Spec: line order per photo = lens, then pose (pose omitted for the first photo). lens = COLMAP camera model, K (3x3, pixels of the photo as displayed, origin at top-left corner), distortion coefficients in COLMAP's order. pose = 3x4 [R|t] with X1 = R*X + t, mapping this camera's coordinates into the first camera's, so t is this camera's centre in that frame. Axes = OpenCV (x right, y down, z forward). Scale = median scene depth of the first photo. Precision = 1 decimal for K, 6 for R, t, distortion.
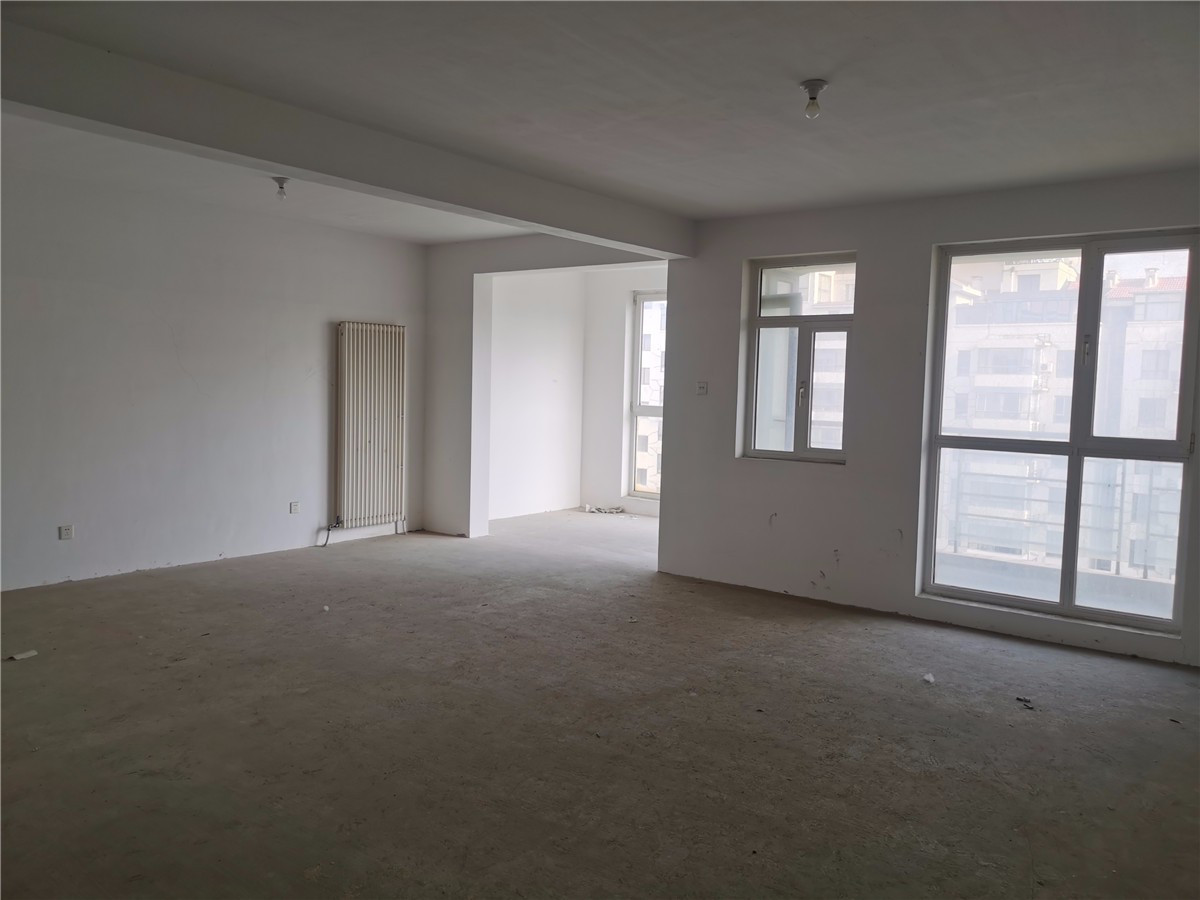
lens RADIAL K [[931.5, 0, 604.1], [0, 931.5, 443.9], [0, 0, 1]] dist [0.073011, -0.065075]
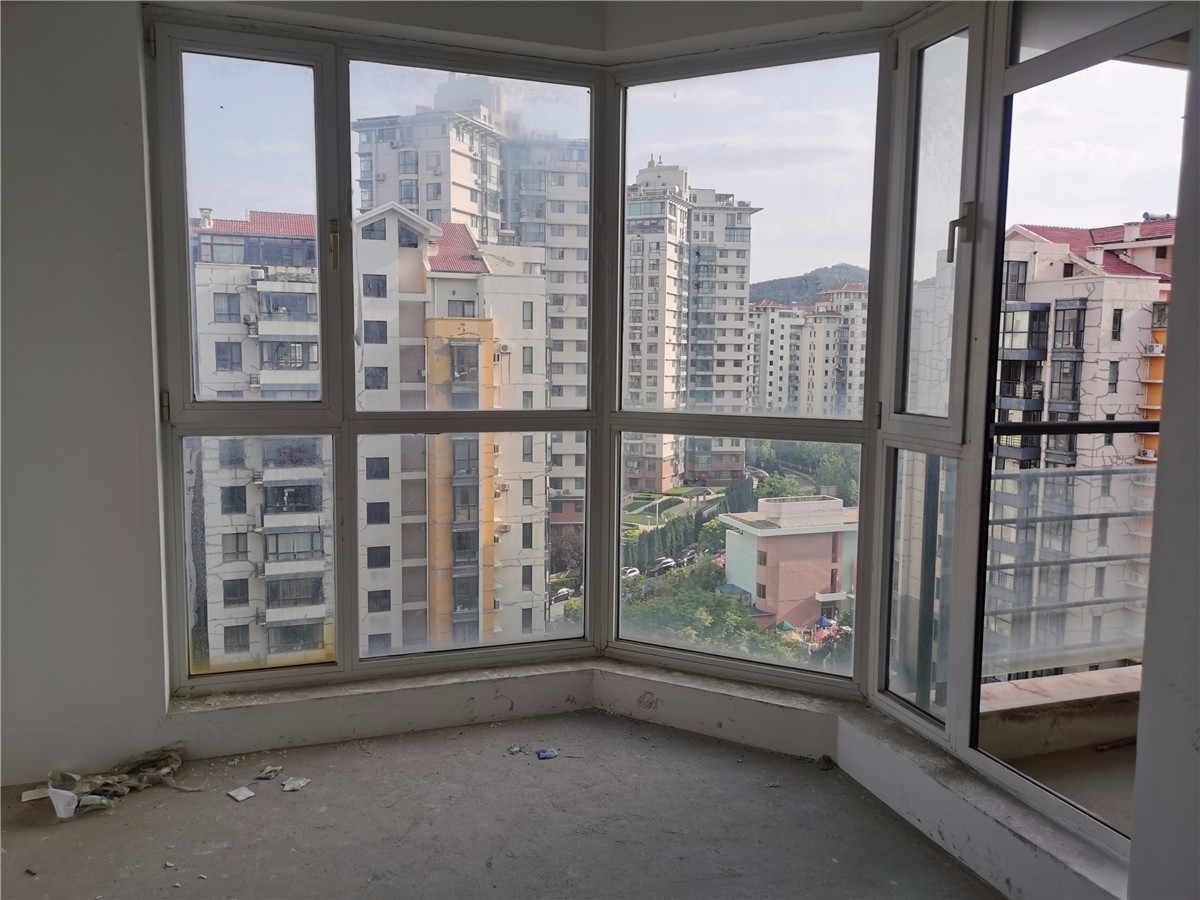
lens RADIAL K [[931.5, 0, 604.1], [0, 931.5, 443.9], [0, 0, 1]] dist [0.073011, -0.065075]
pose [[0.545576, -0.107982, 0.831075, -0.238431], [0.059474, 0.994153, 0.090128, -0.077337], [-0.835948, 0.000256, 0.548808, 1.168252]]
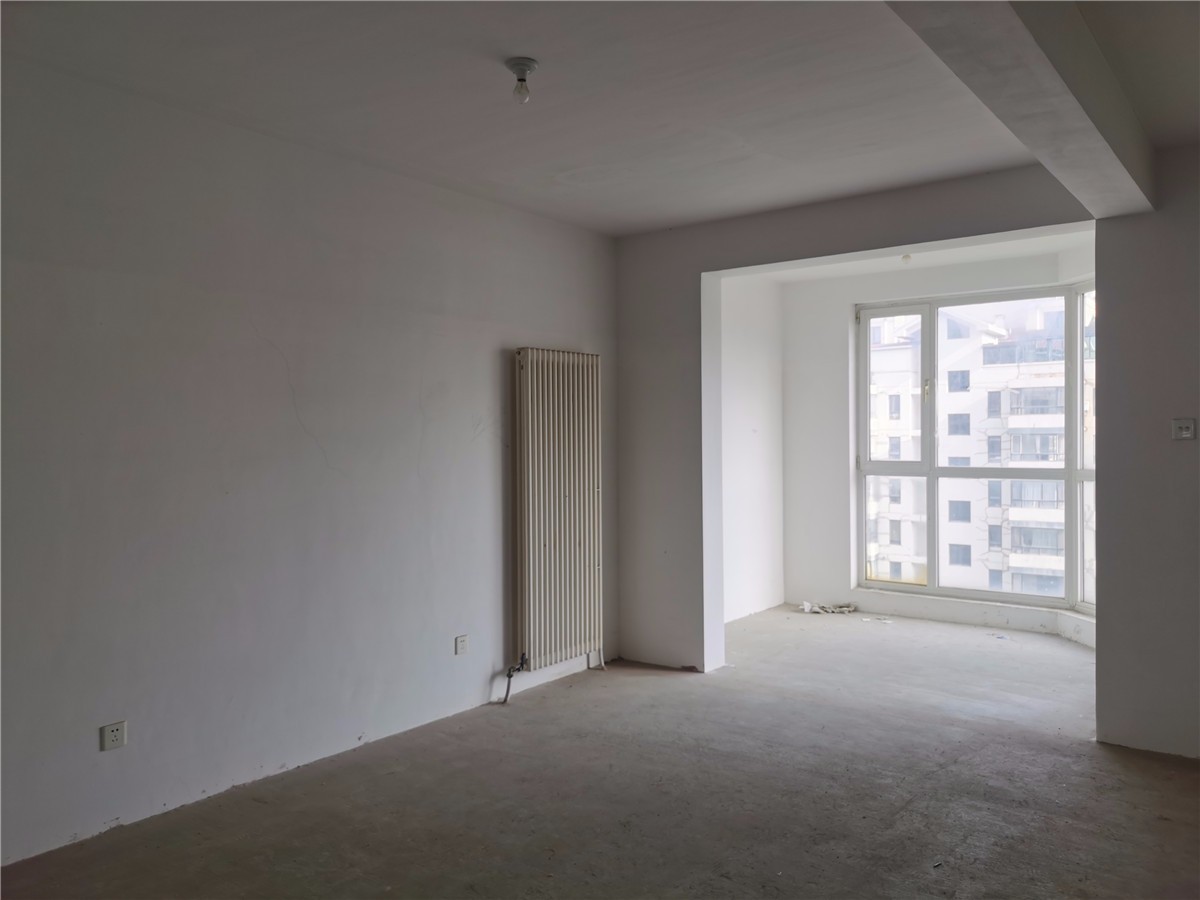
lens RADIAL K [[931.5, 0, 604.1], [0, 931.5, 443.9], [0, 0, 1]] dist [0.073011, -0.065075]
pose [[0.999241, -0.035030, 0.017067, -0.292898], [0.035981, 0.997608, -0.059021, -0.030680], [-0.014959, 0.059590, 0.998111, 0.448583]]
